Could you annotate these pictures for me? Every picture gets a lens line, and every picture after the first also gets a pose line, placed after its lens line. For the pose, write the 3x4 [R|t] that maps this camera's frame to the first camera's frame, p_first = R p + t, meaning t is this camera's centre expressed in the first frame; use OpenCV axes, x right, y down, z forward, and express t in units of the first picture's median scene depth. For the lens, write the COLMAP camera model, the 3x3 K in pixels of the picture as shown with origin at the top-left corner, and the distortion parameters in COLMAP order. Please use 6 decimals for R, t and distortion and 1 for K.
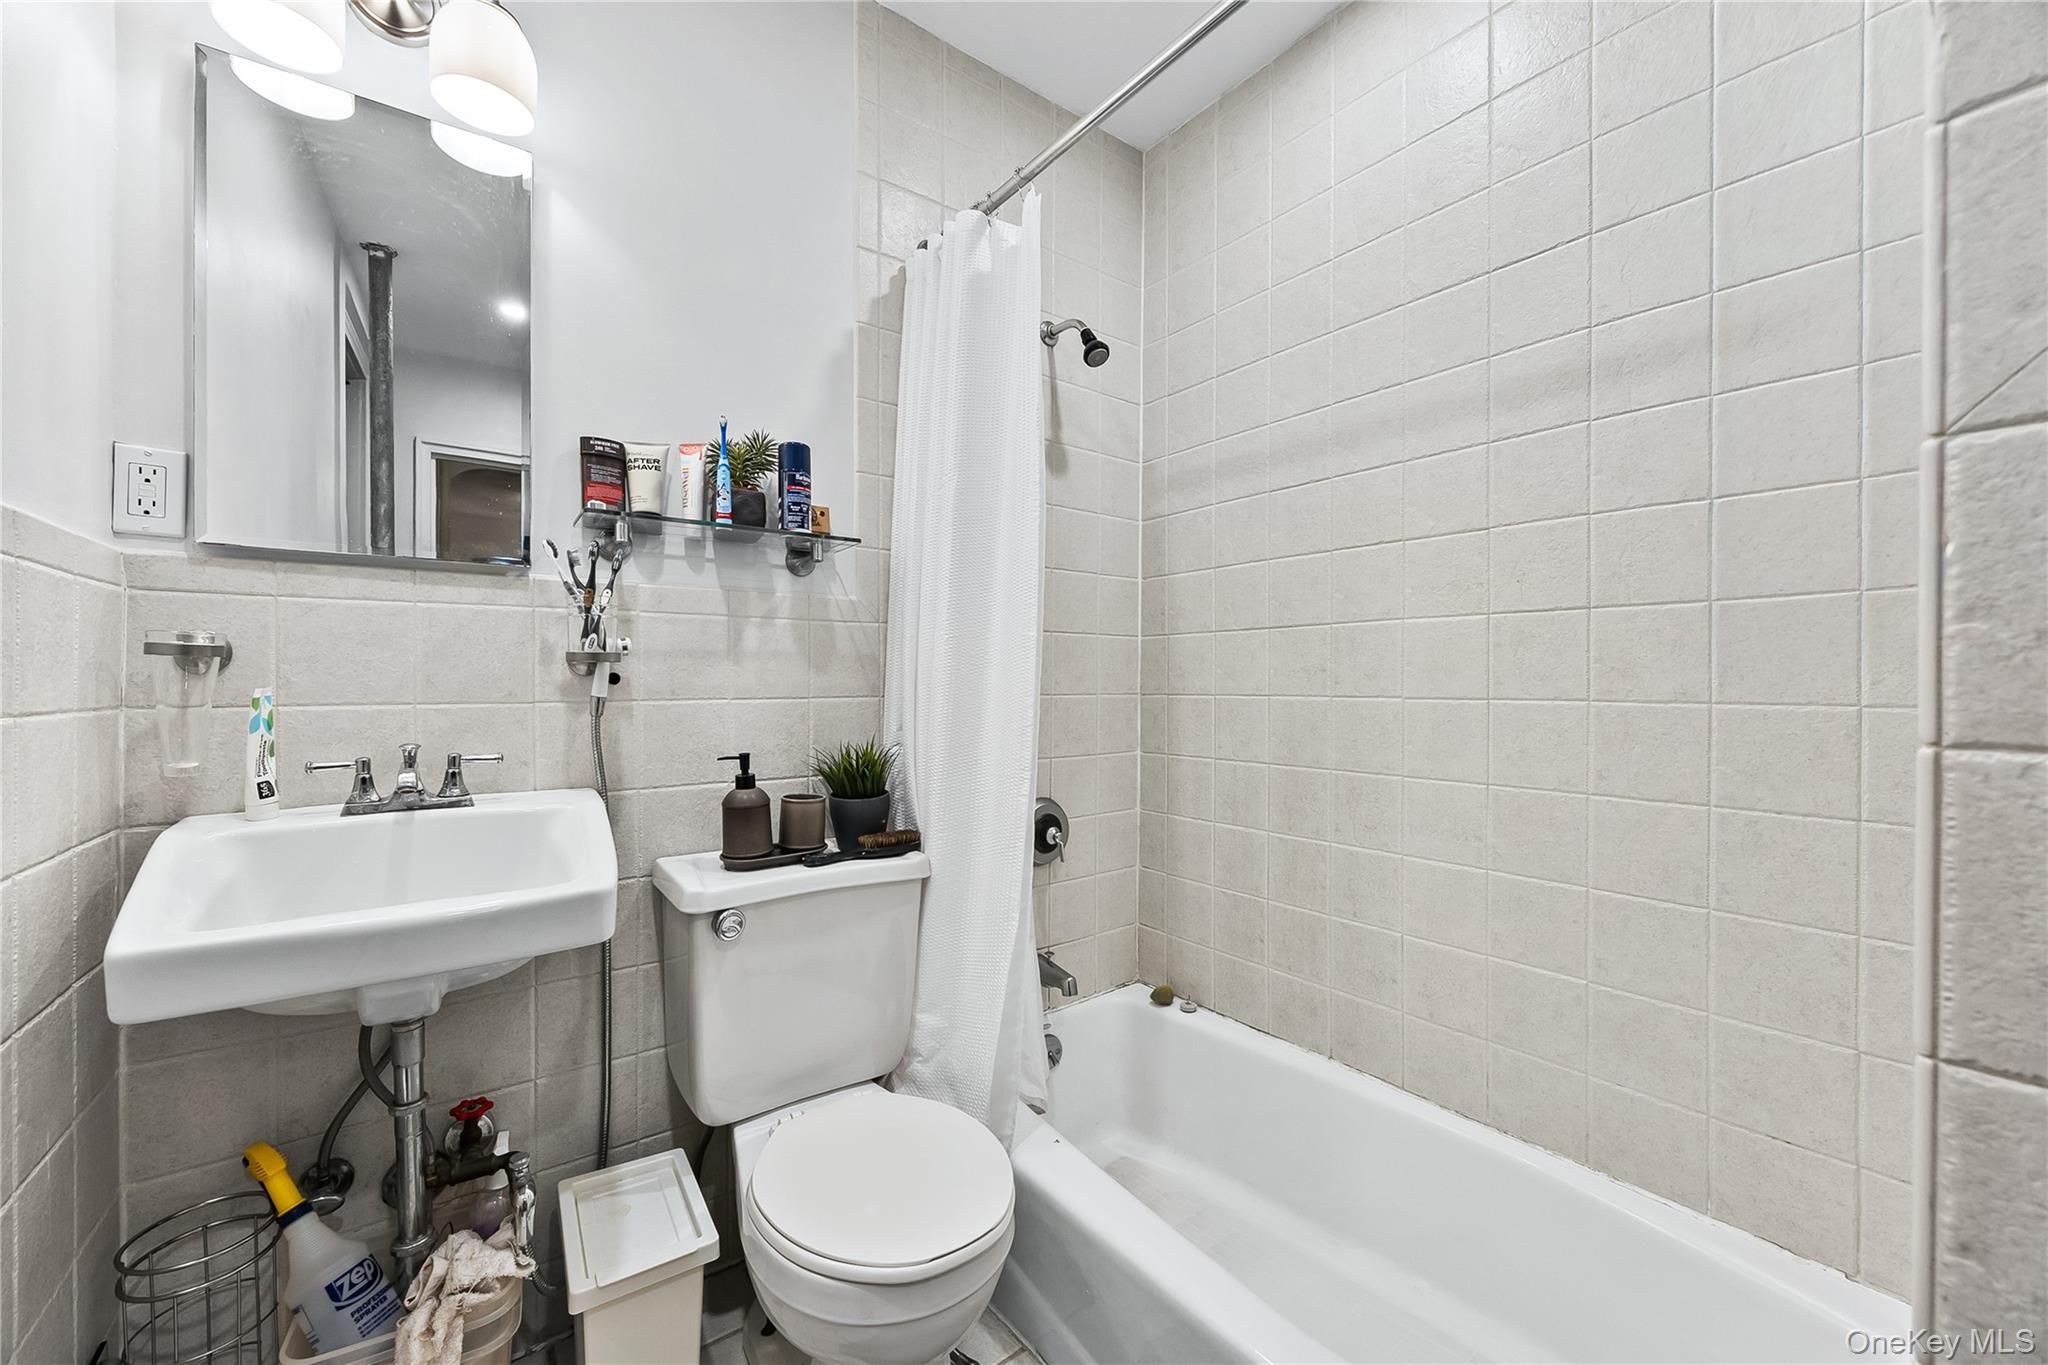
lens RADIAL K [[781.2, 0, 1009.8], [0, 781.2, 683.0], [0, 0, 1]] dist [-0.001065, 0.000122]
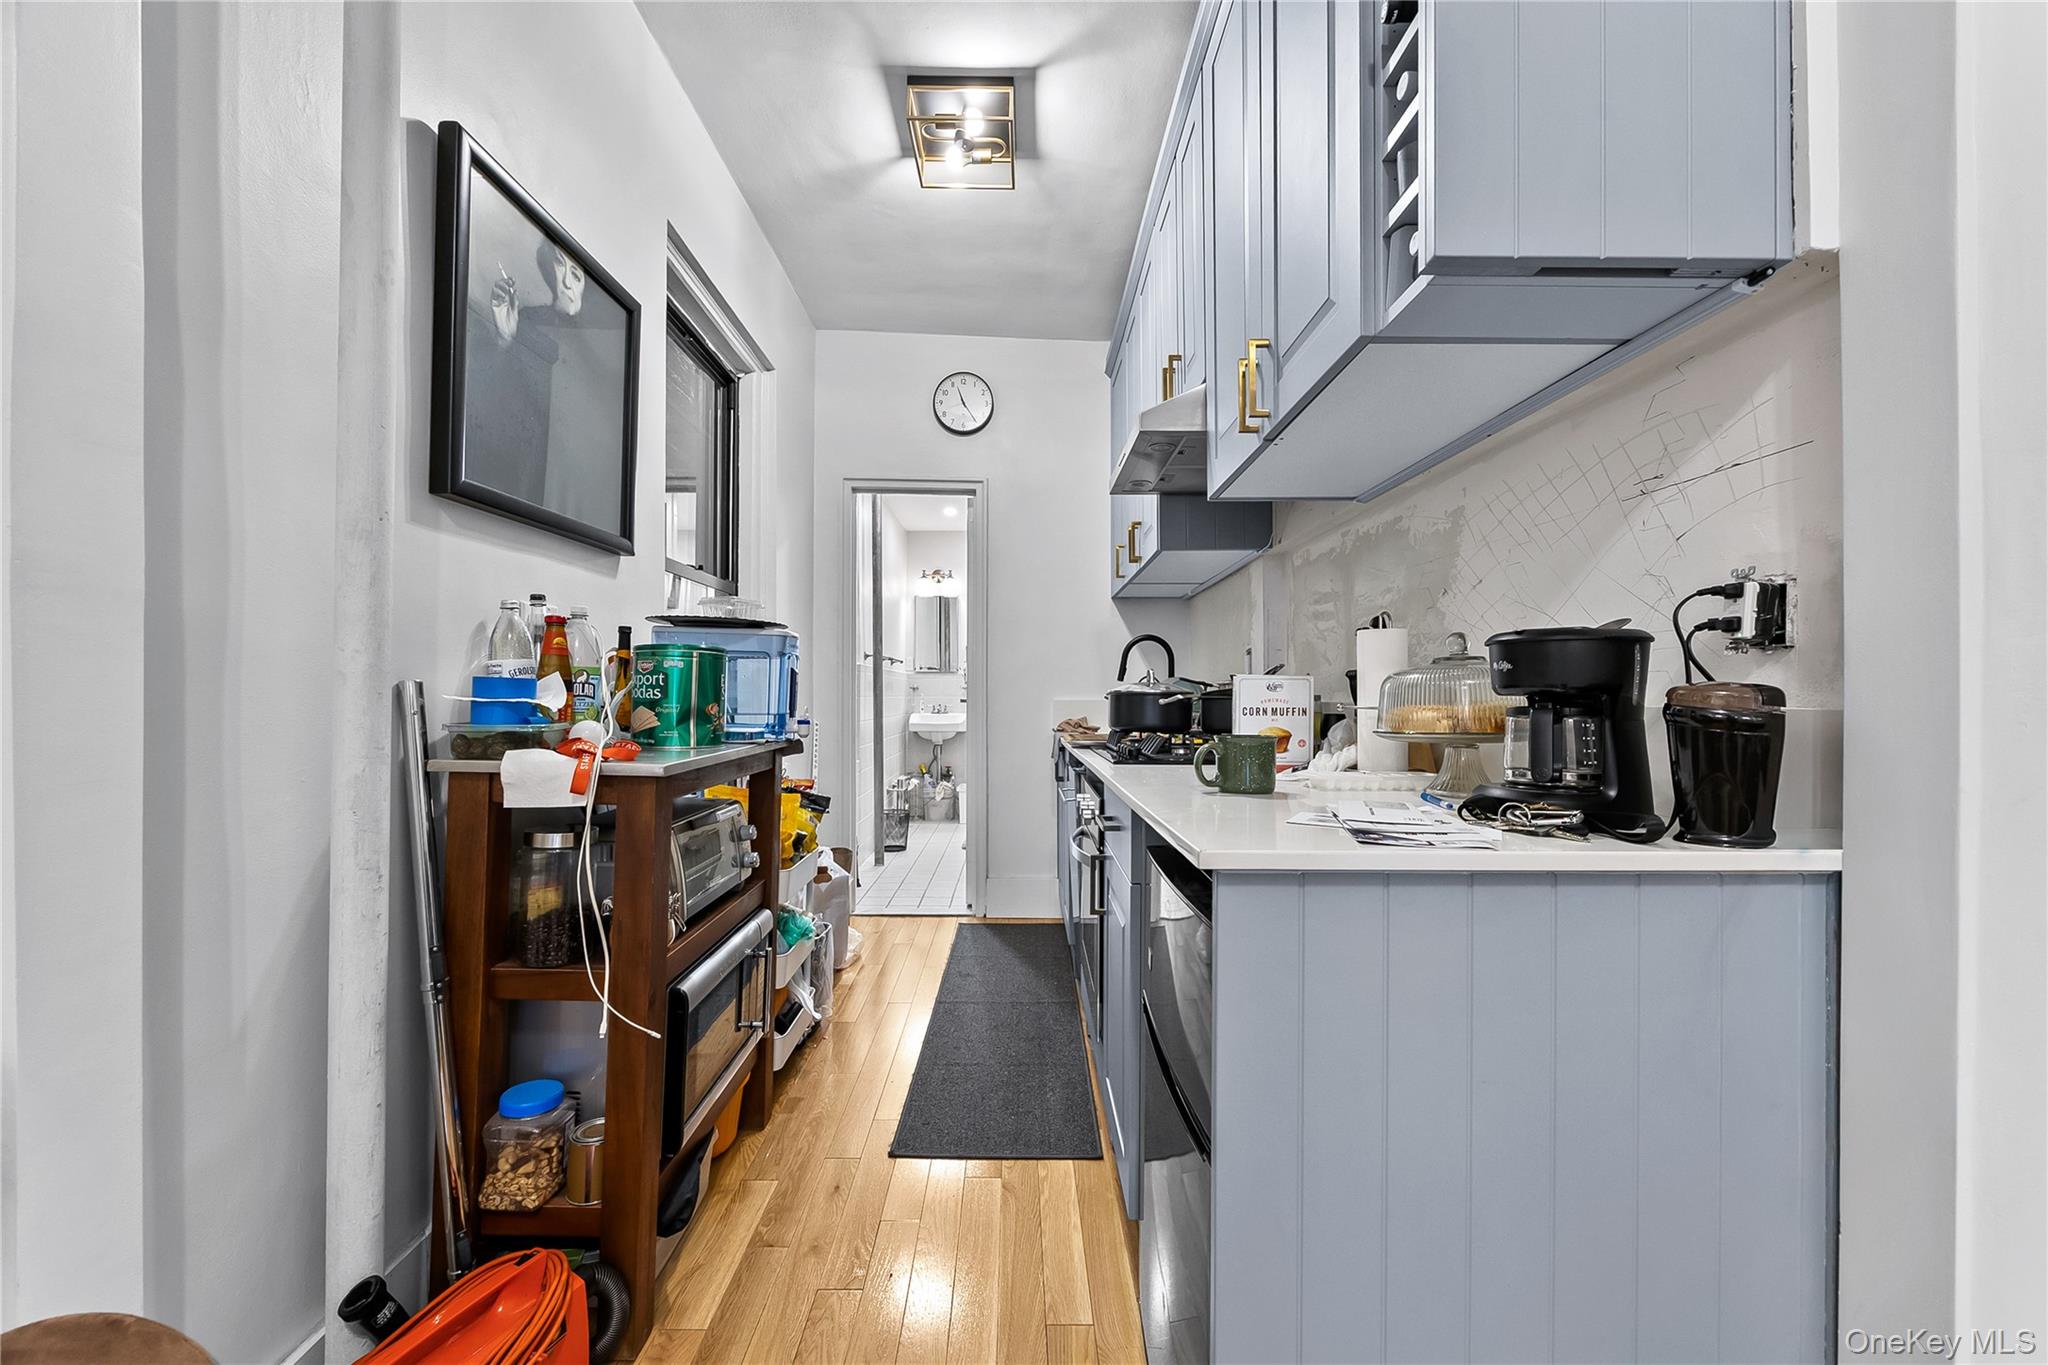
lens RADIAL K [[781.2, 0, 1026.9], [0, 781.2, 692.5], [0, 0, 1]] dist [-0.001065, 0.000122]
pose [[0.812911, -0.000554, -0.582388, 2.832984], [-0.005358, 0.999950, -0.008429, 0.034885], [0.582363, 0.009972, 0.812867, -3.024423]]
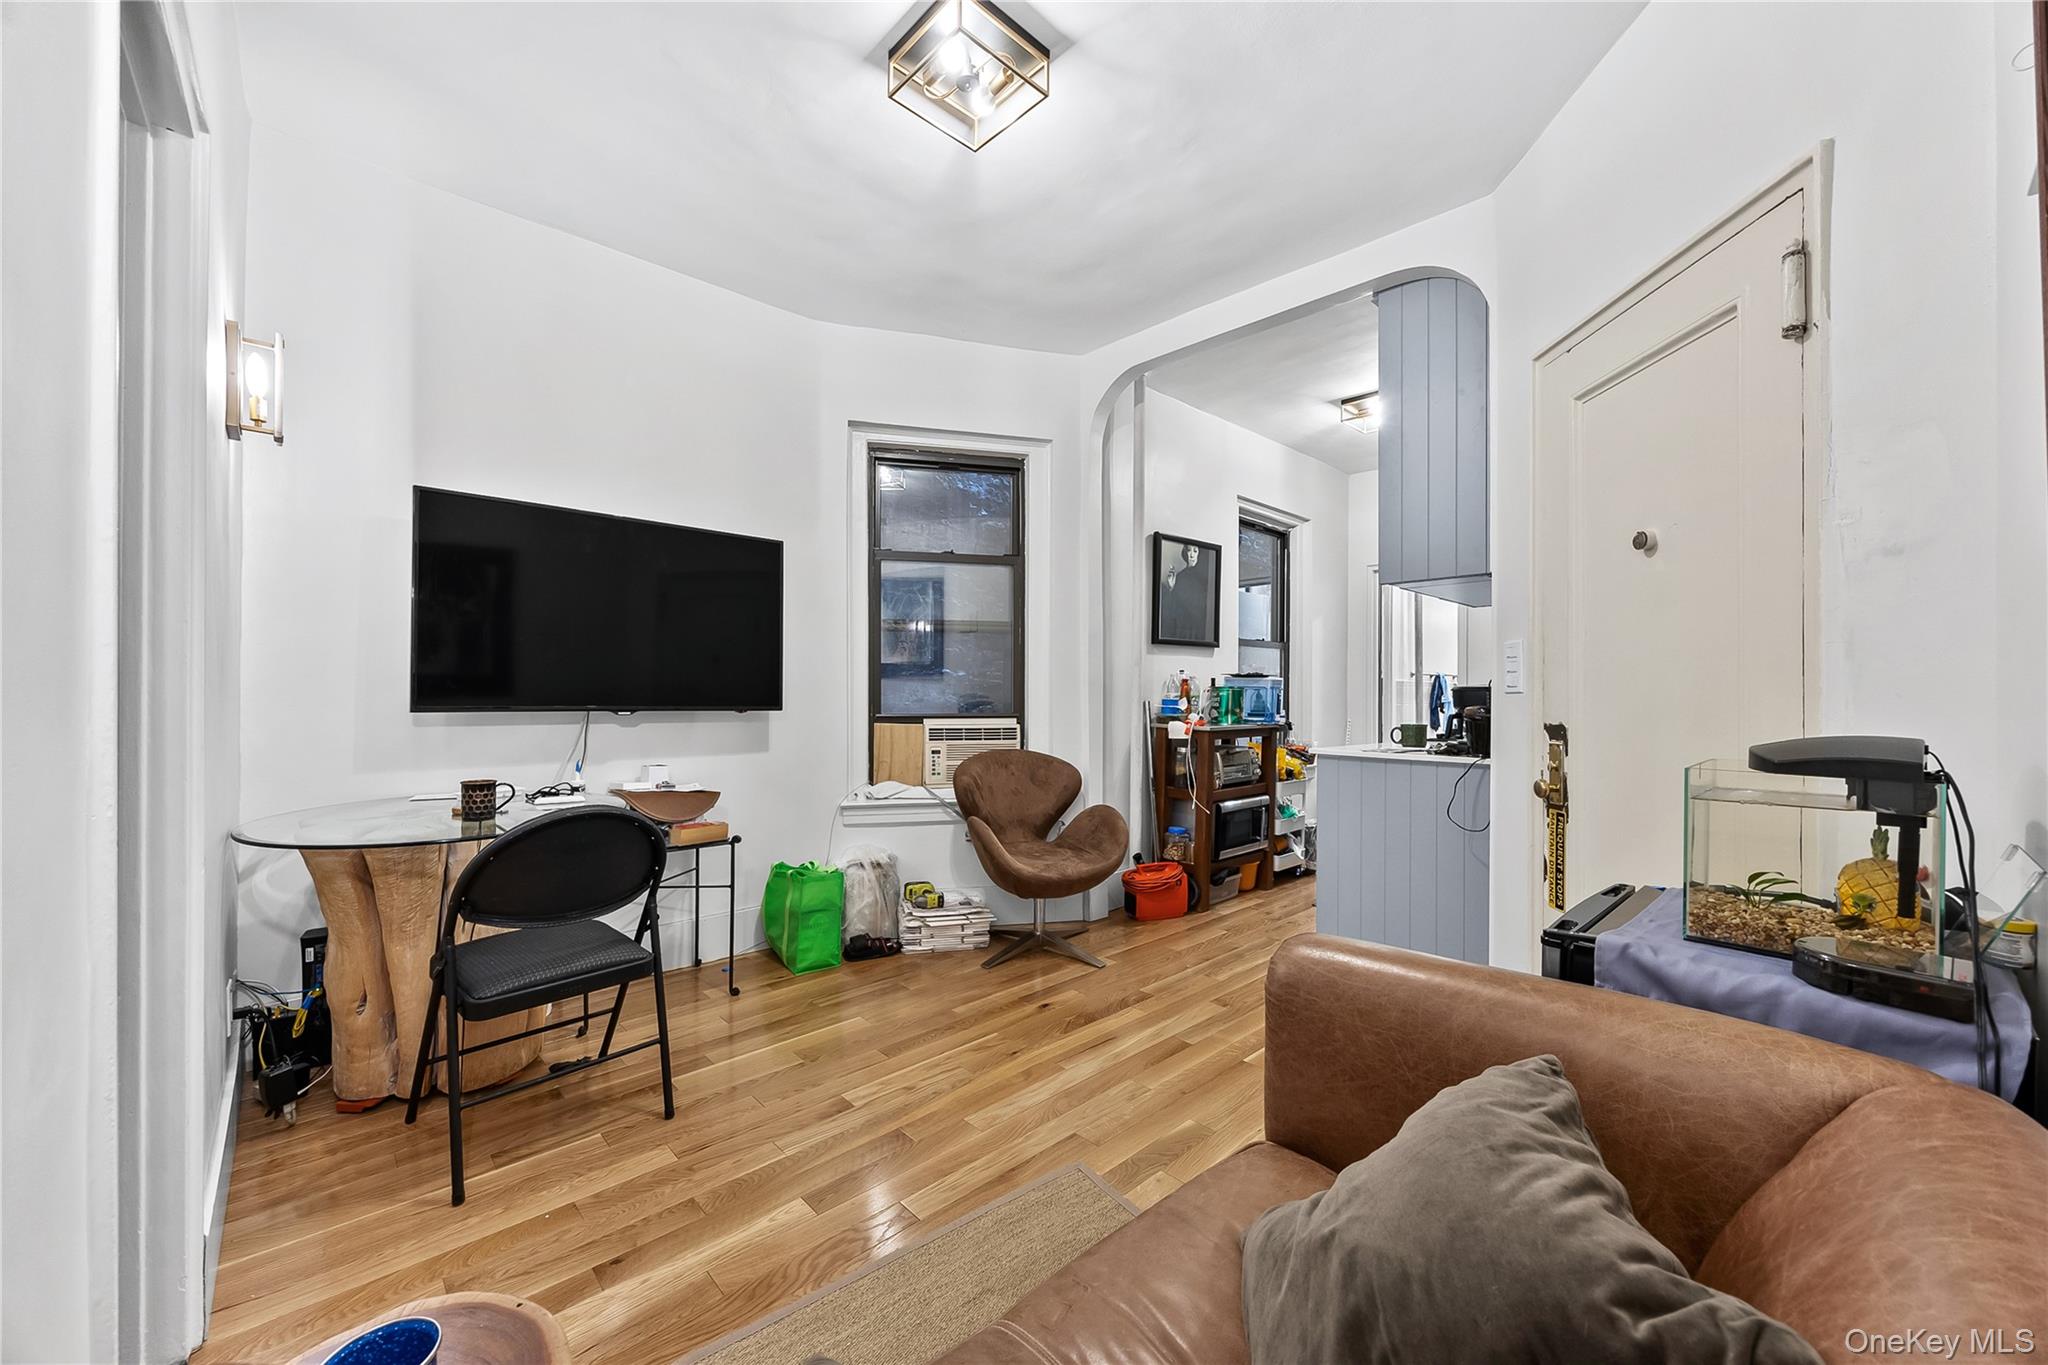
lens RADIAL K [[781.2, 0, 1028.2], [0, 781.2, 688.0], [0, 0, 1]] dist [-0.001065, 0.000122]
pose [[0.125170, -0.010595, -0.992079, 4.868258], [-0.010652, 0.999871, -0.012022, 0.008928], [0.992078, 0.012072, 0.125041, -3.596482]]
